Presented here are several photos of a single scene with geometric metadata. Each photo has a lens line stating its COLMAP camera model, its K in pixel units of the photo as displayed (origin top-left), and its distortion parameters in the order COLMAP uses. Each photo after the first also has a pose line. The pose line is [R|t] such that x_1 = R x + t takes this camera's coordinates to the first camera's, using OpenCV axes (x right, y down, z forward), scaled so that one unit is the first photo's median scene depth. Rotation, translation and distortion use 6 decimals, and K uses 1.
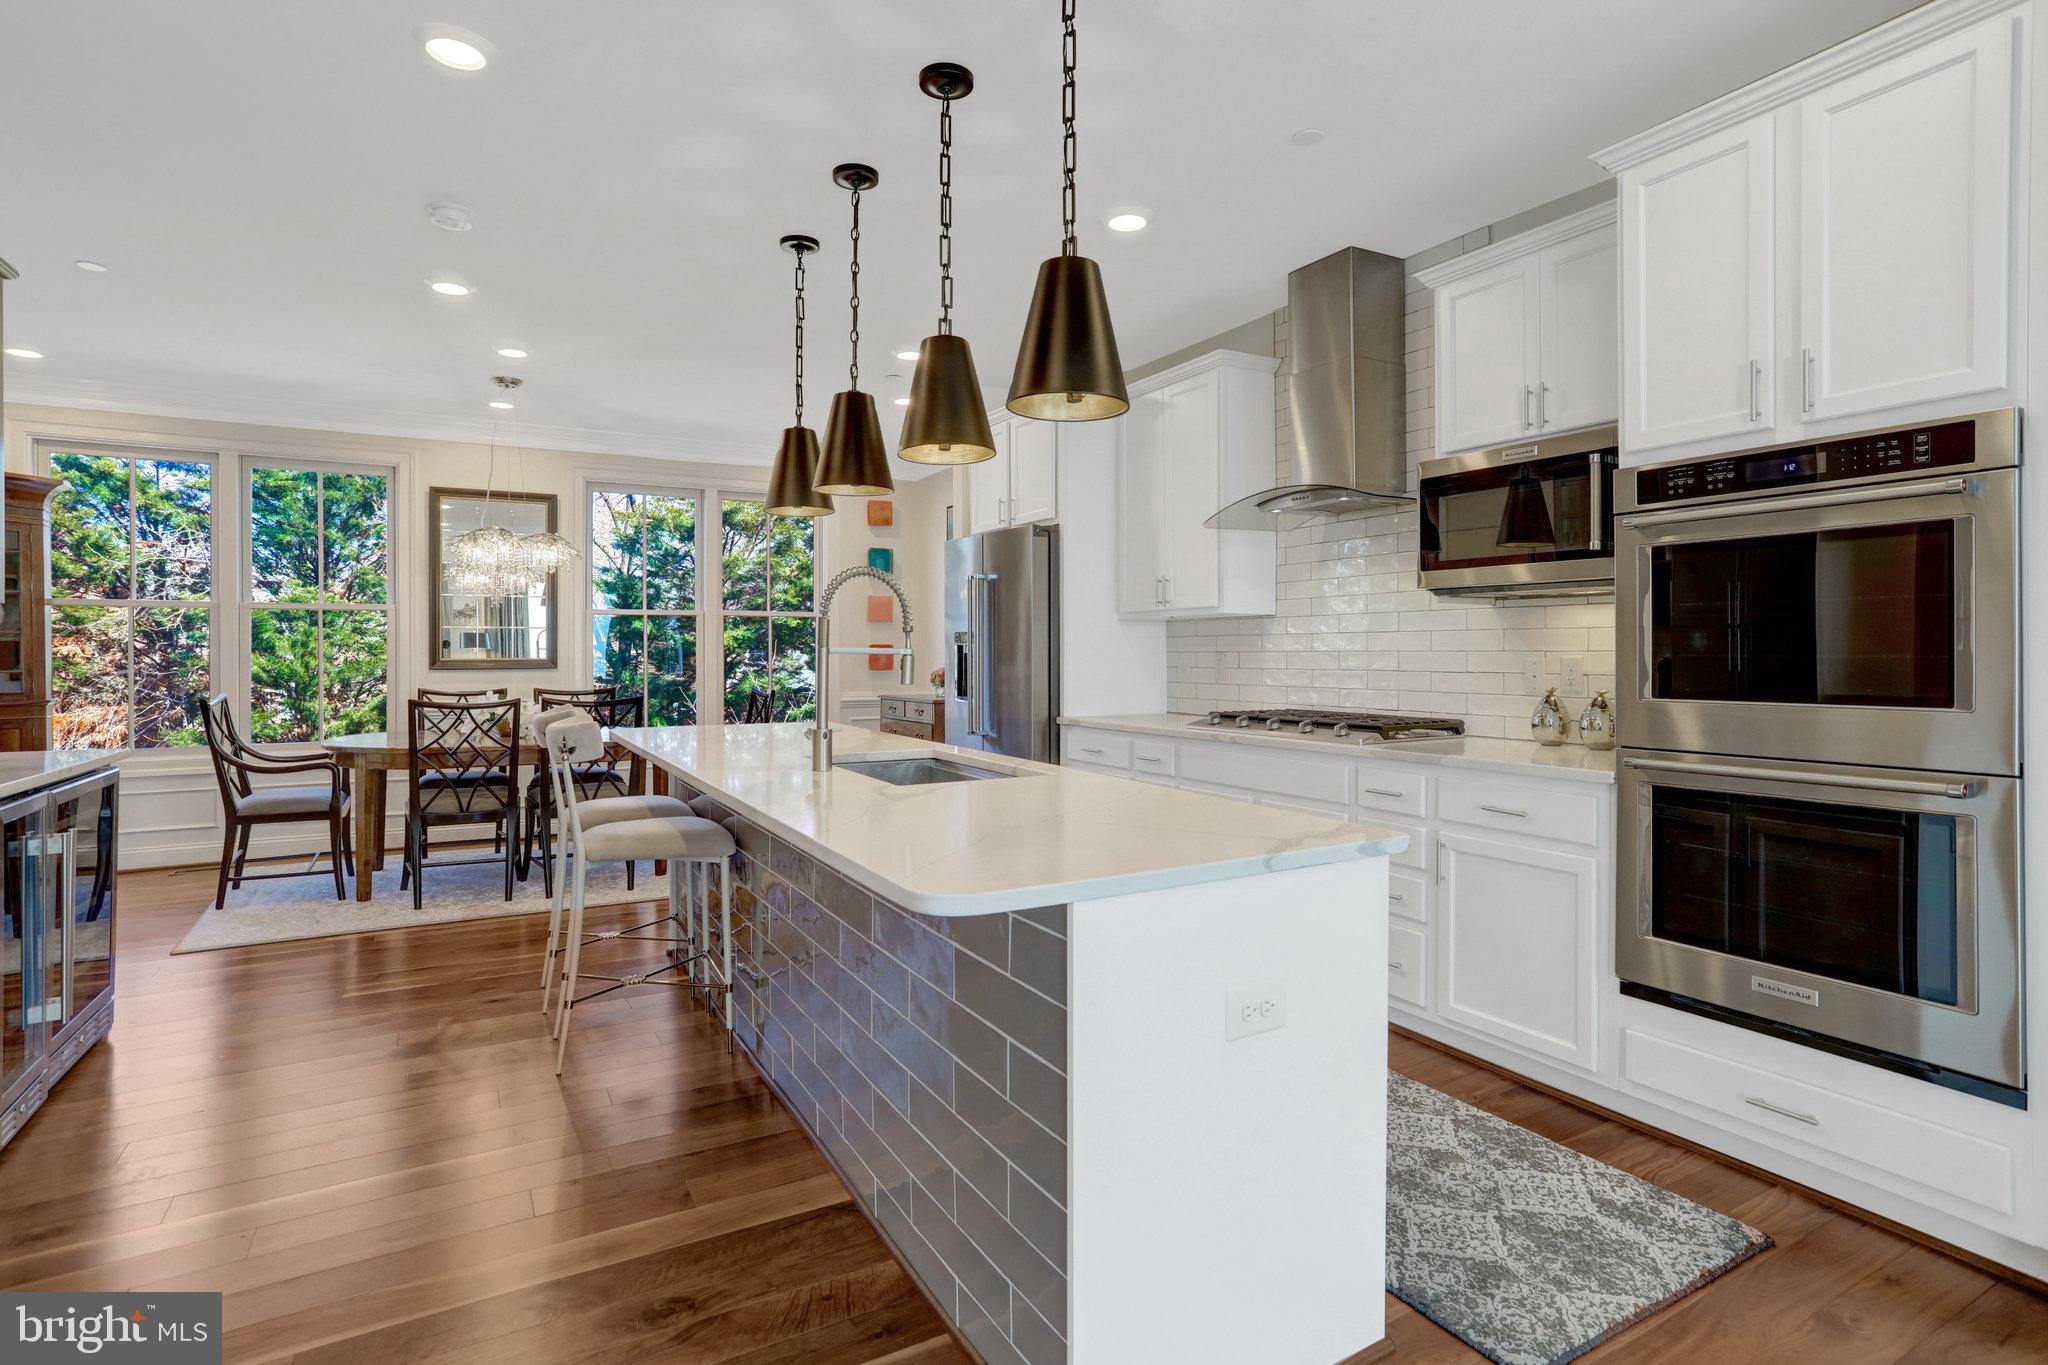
lens RADIAL K [[1008.0, 0, 1049.6], [0, 1008.0, 667.3], [0, 0, 1]] dist [-0.034601, 0.018291]
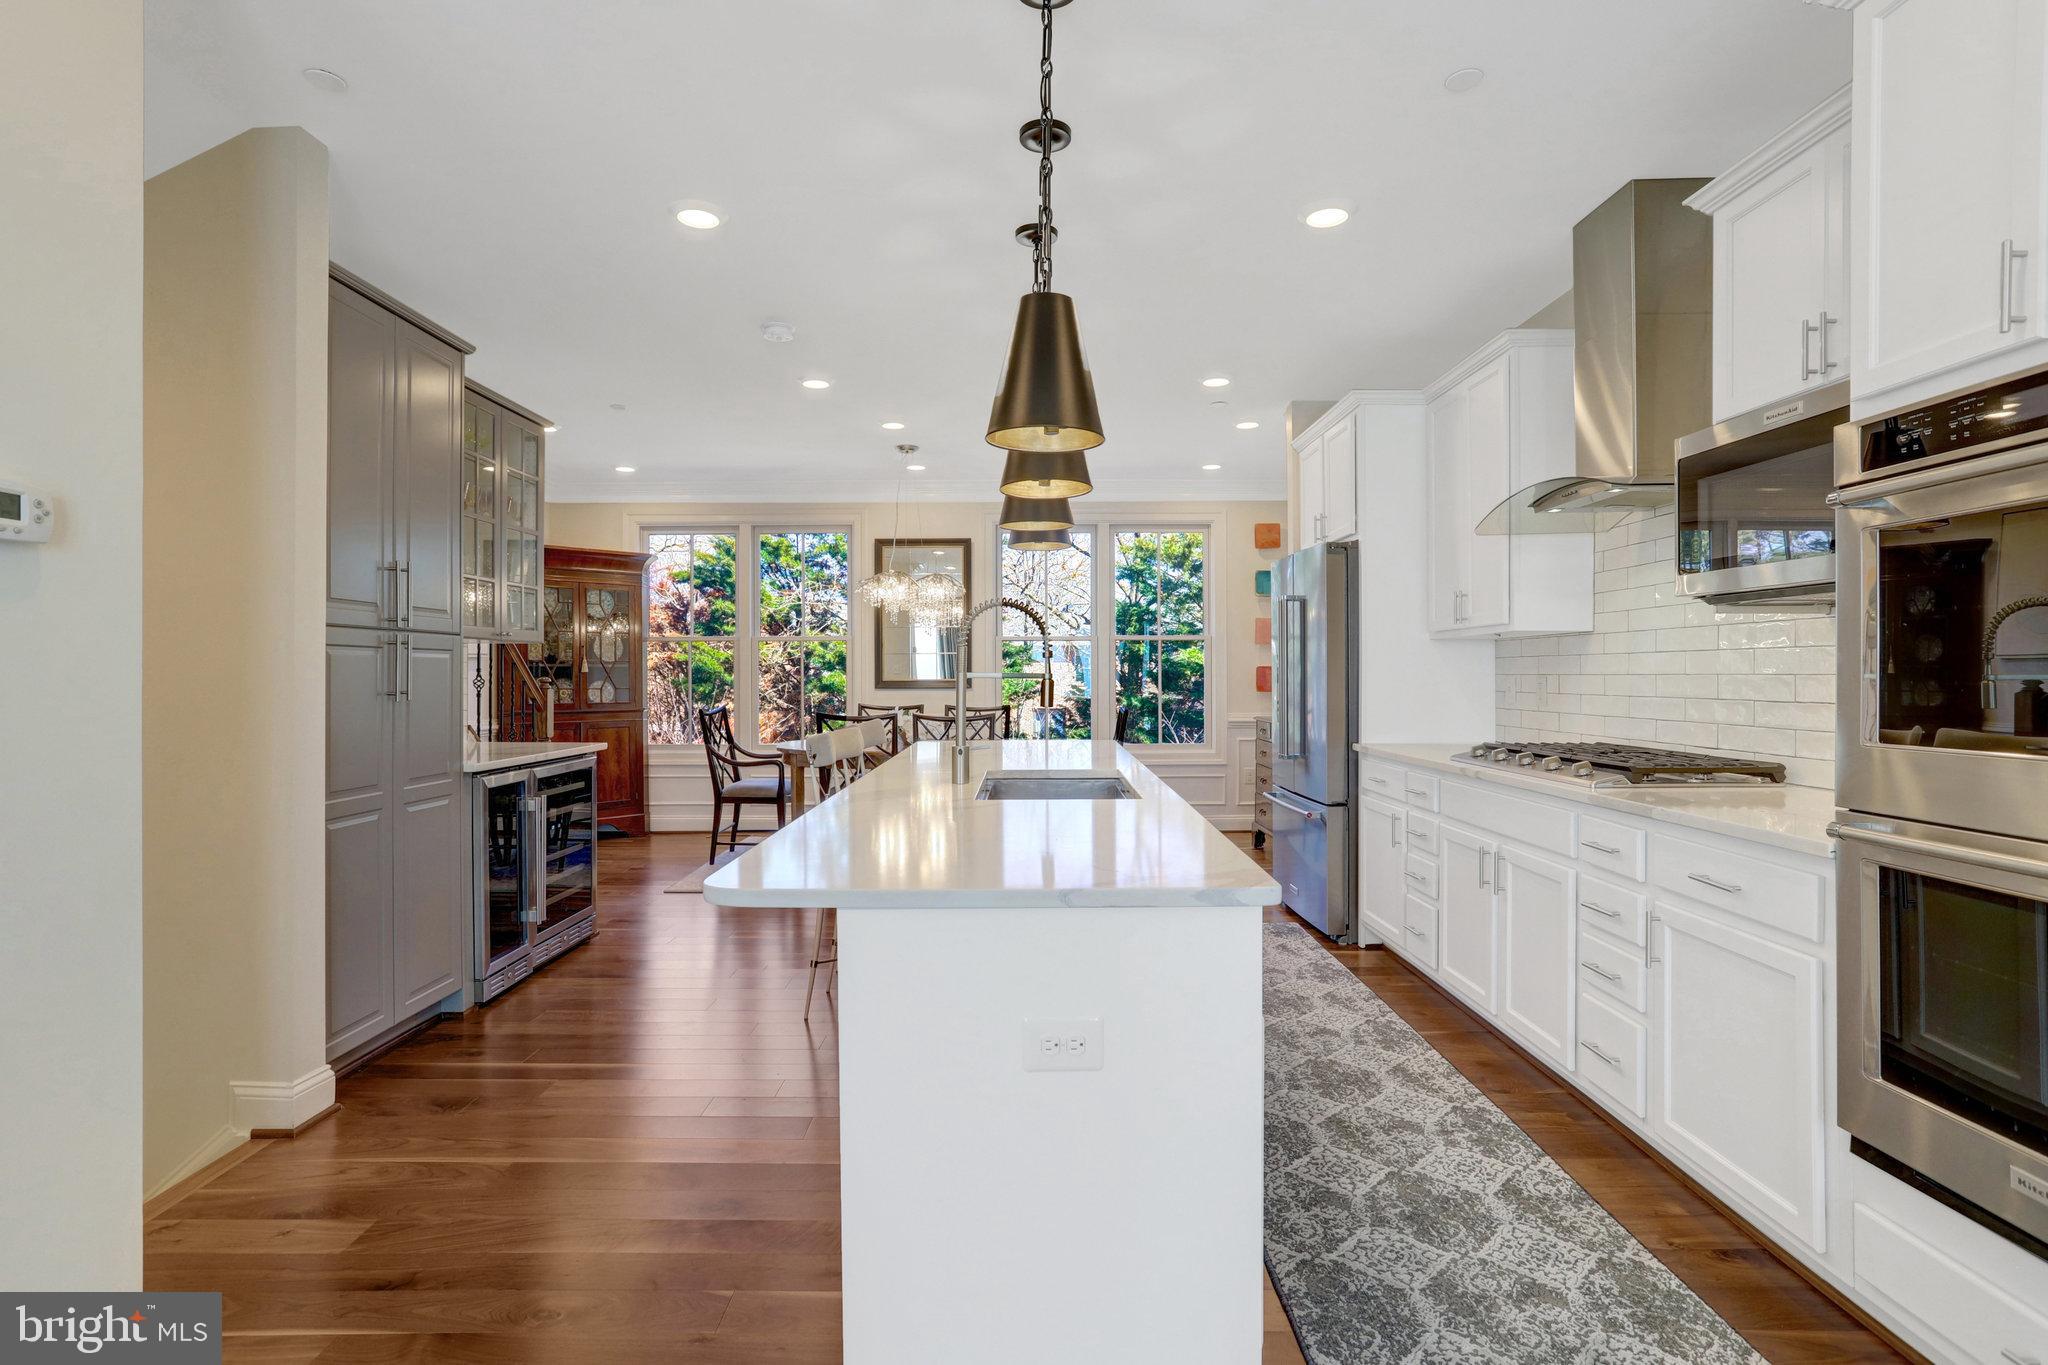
lens RADIAL K [[1008.0, 0, 1044.0], [0, 1008.0, 685.3], [0, 0, 1]] dist [-0.034601, 0.018291]
pose [[0.865124, 0.005038, -0.501532, 0.257989], [-0.006481, 0.999978, -0.001133, -0.002789], [0.501515, 0.004230, 0.865138, 0.050996]]
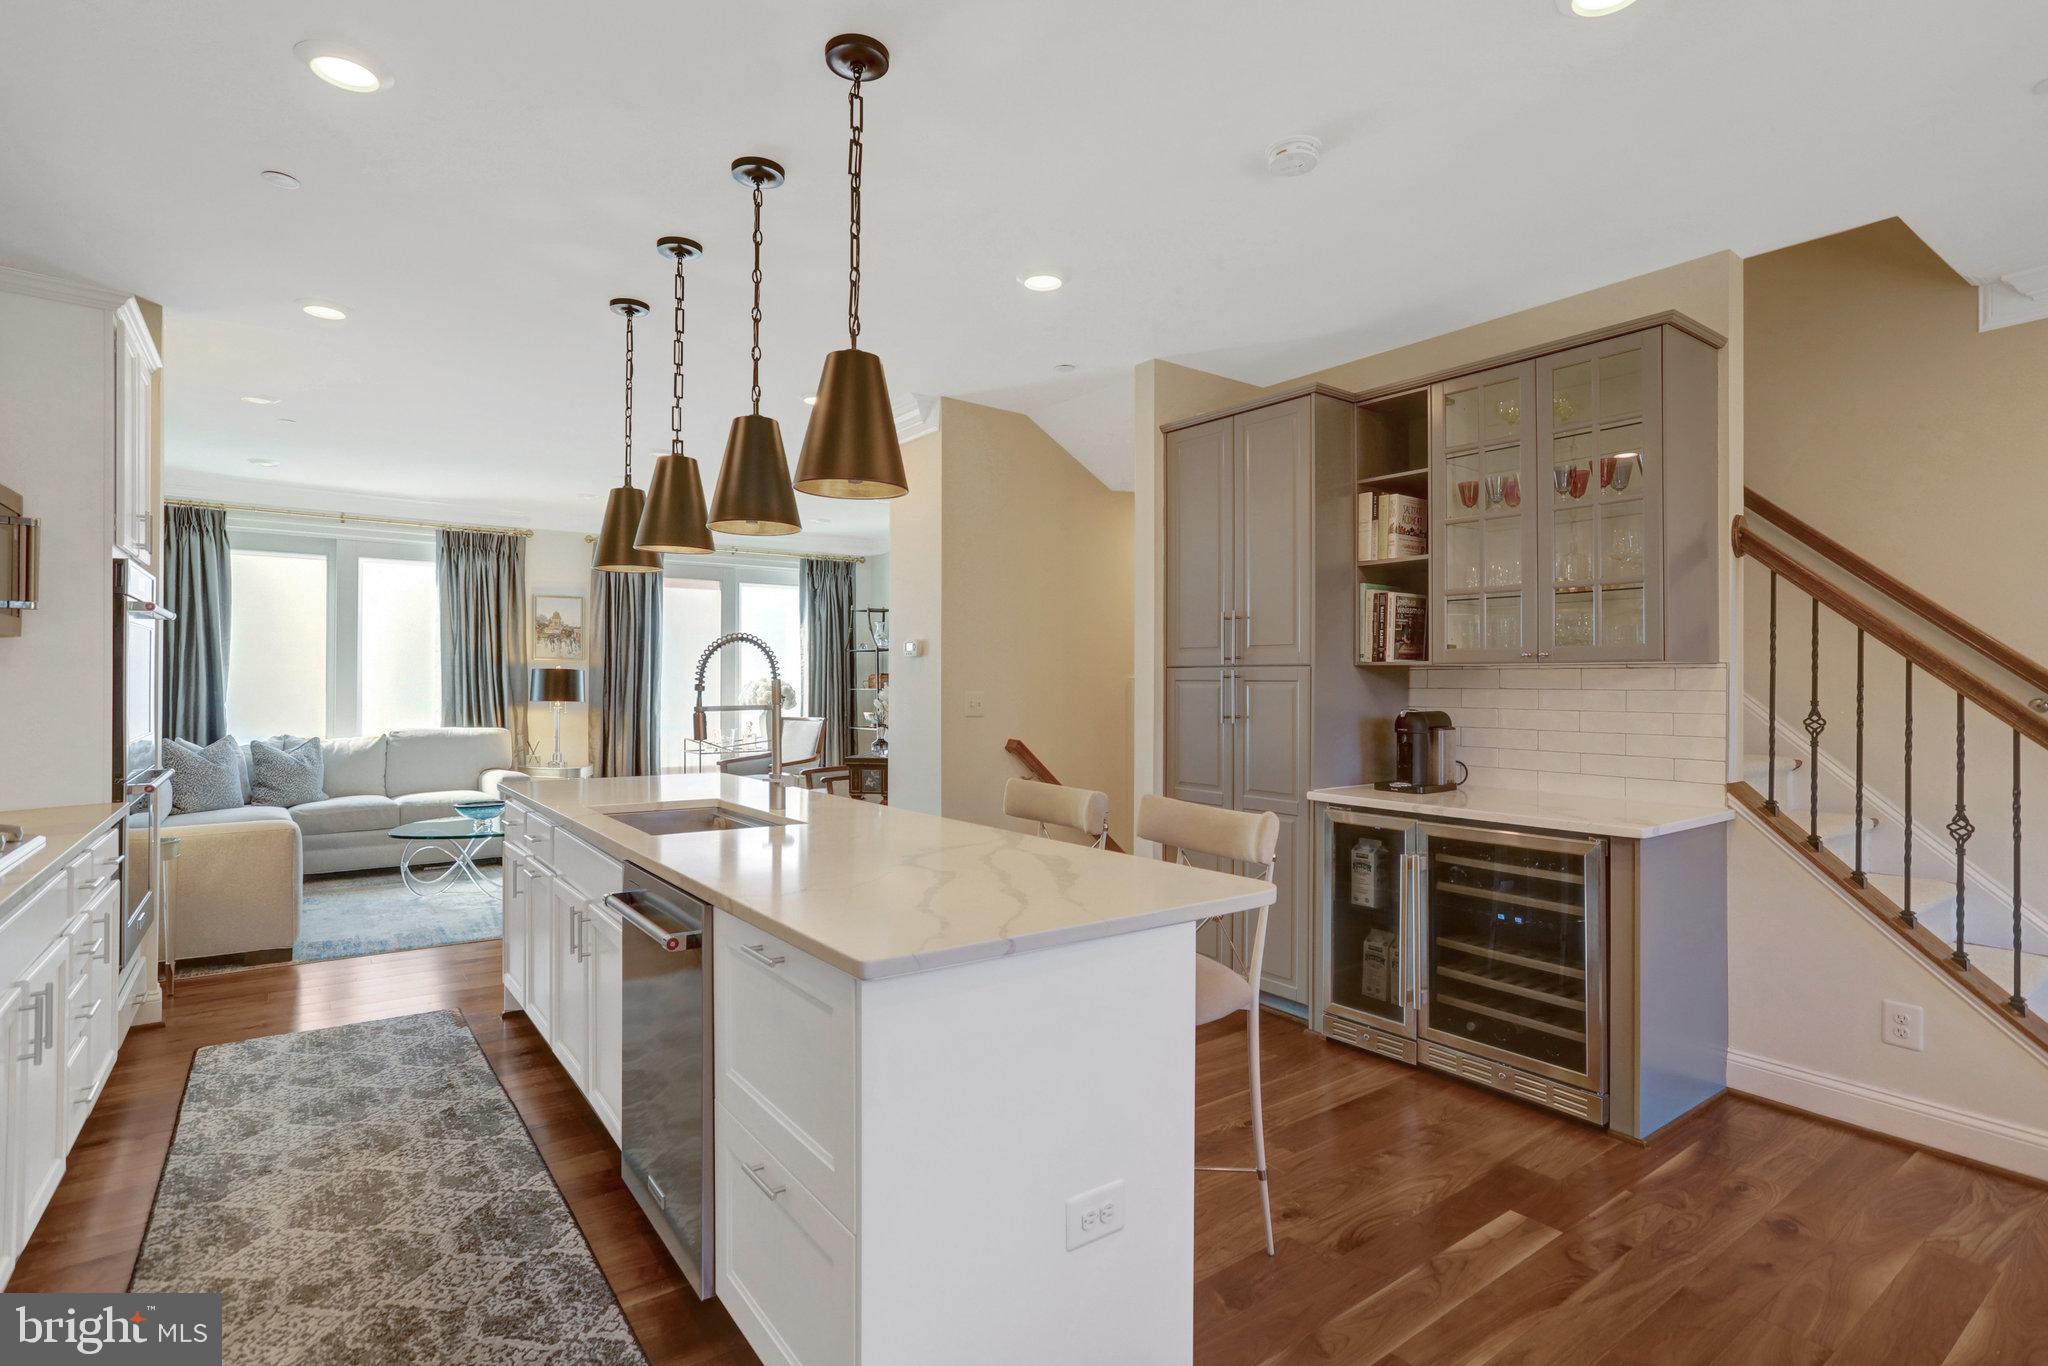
lens RADIAL K [[1008.0, 0, 1025.1], [0, 1008.0, 695.8], [0, 0, 1]] dist [-0.034601, 0.018291]
pose [[-0.995466, -0.000922, -0.095113, -0.157999], [-0.001249, 0.999994, 0.003378, -0.022871], [0.095110, 0.003482, -0.995461, 1.215929]]
